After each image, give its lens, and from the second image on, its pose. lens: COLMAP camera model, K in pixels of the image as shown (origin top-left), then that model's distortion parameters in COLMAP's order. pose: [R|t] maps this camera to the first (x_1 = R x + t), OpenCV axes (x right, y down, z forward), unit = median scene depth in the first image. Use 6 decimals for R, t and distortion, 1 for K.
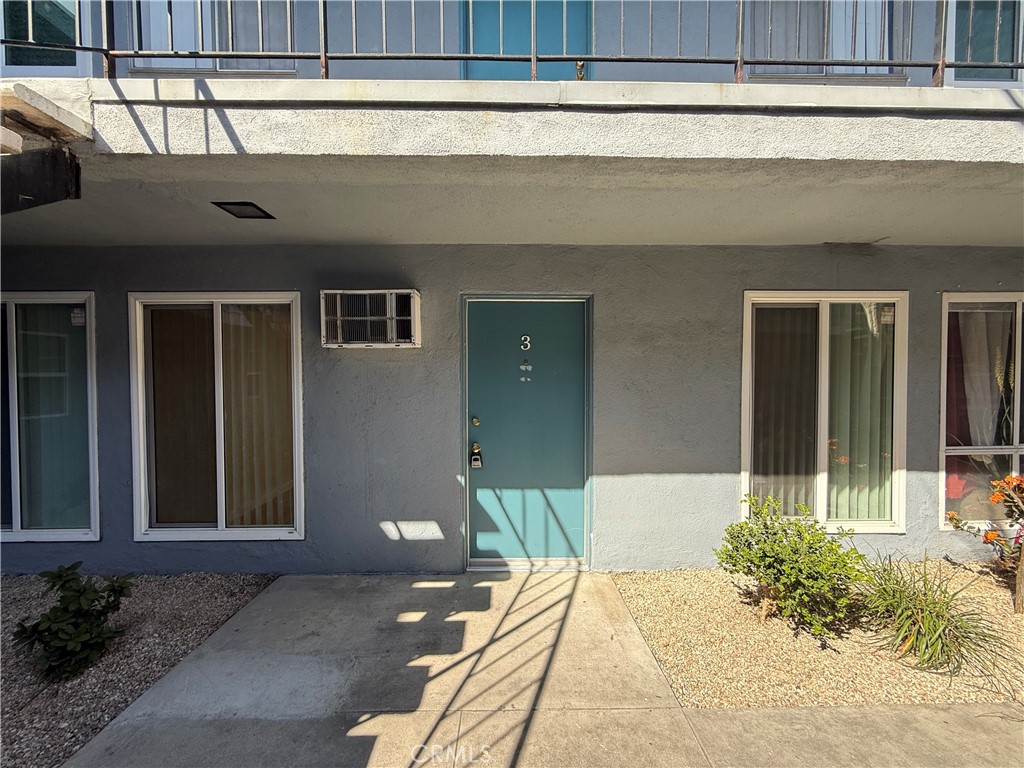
lens RADIAL K [[407.9, 0, 510.8], [0, 407.9, 384.1], [0, 0, 1]] dist [-0.001445, 0.000118]
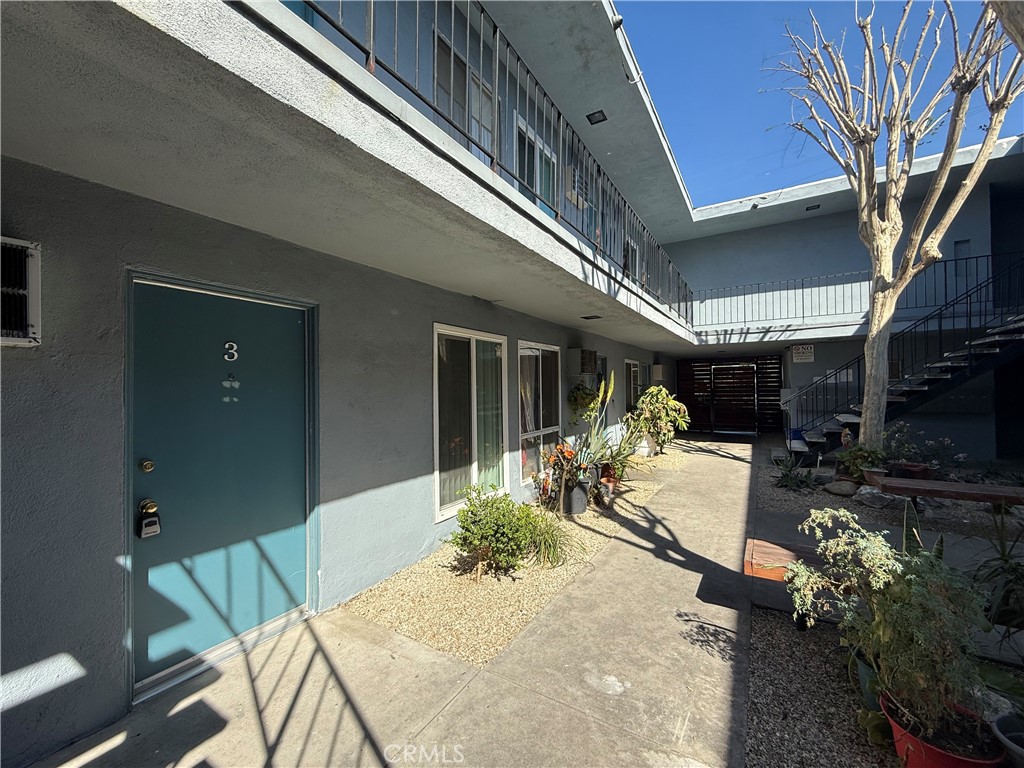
lens RADIAL K [[407.9, 0, 510.8], [0, 407.9, 384.1], [0, 0, 1]] dist [-0.001445, 0.000118]
pose [[0.540027, 0.005103, 0.841632, -0.332388], [0.032607, 0.999104, -0.026980, -0.002947], [-0.841016, 0.042013, 0.539377, 0.152616]]
